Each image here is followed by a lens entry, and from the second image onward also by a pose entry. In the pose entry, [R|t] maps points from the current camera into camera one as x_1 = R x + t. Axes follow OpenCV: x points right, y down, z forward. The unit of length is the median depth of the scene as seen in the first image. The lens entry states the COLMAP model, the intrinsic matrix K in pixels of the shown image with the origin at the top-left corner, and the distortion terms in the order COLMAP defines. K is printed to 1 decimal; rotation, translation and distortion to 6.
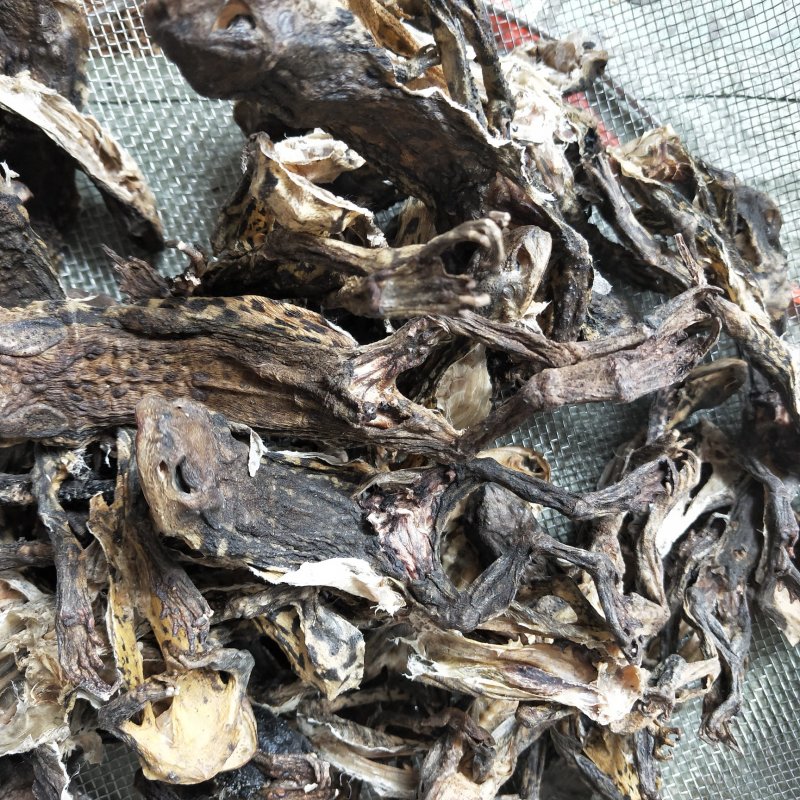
lens RADIAL K [[858.1, 0, 400.0], [0, 858.1, 400.0], [0, 0, 1]] dist [0.003353, 0.020129]
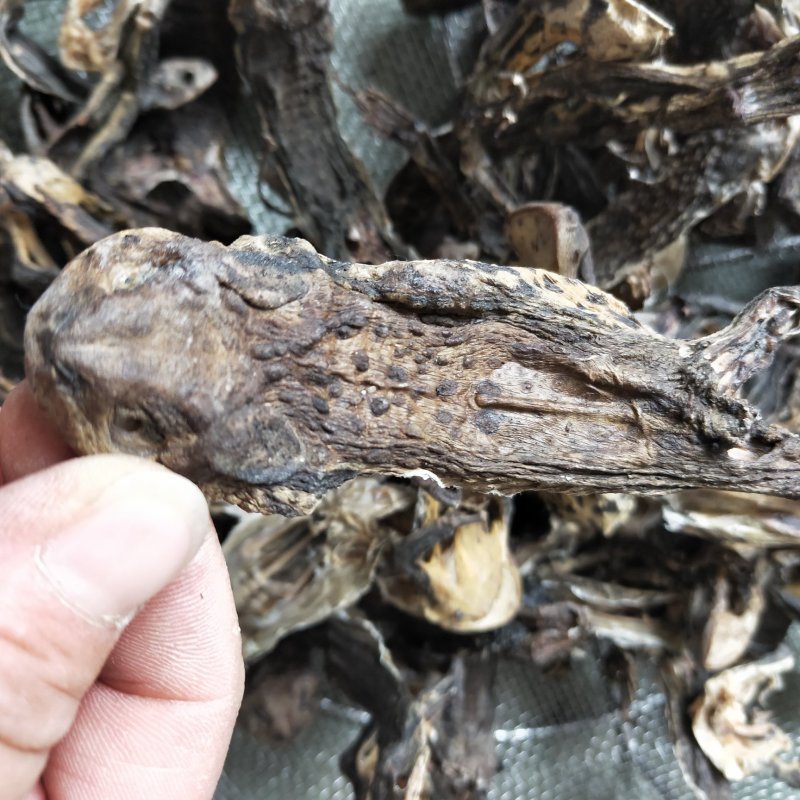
lens RADIAL K [[862.5, 0, 400.0], [0, 862.5, 400.0], [0, 0, 1]] dist [-0.015295, 0.026321]
pose [[0.939387, -0.027974, 0.341716, -0.497605], [0.169084, 0.904836, -0.390745, 0.205122], [-0.298266, 0.424839, 0.854721, 0.509762]]
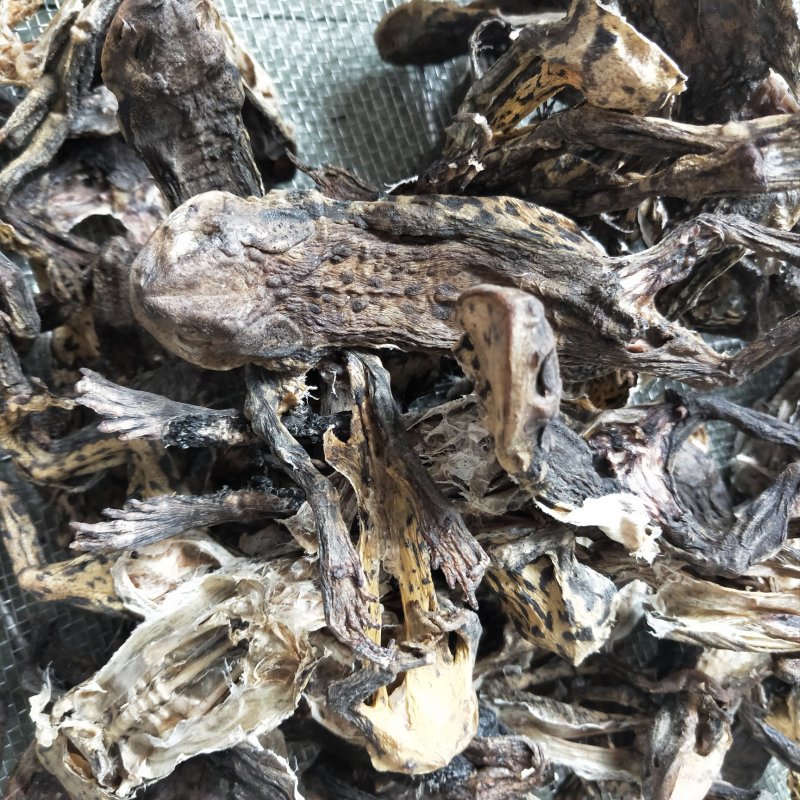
lens RADIAL K [[862.5, 0, 400.0], [0, 862.5, 400.0], [0, 0, 1]] dist [-0.015295, 0.026321]
pose [[0.988309, -0.011436, 0.152036, -0.411016], [0.016527, 0.999343, -0.032266, 0.110299], [-0.151567, 0.034401, 0.987848, 0.158746]]
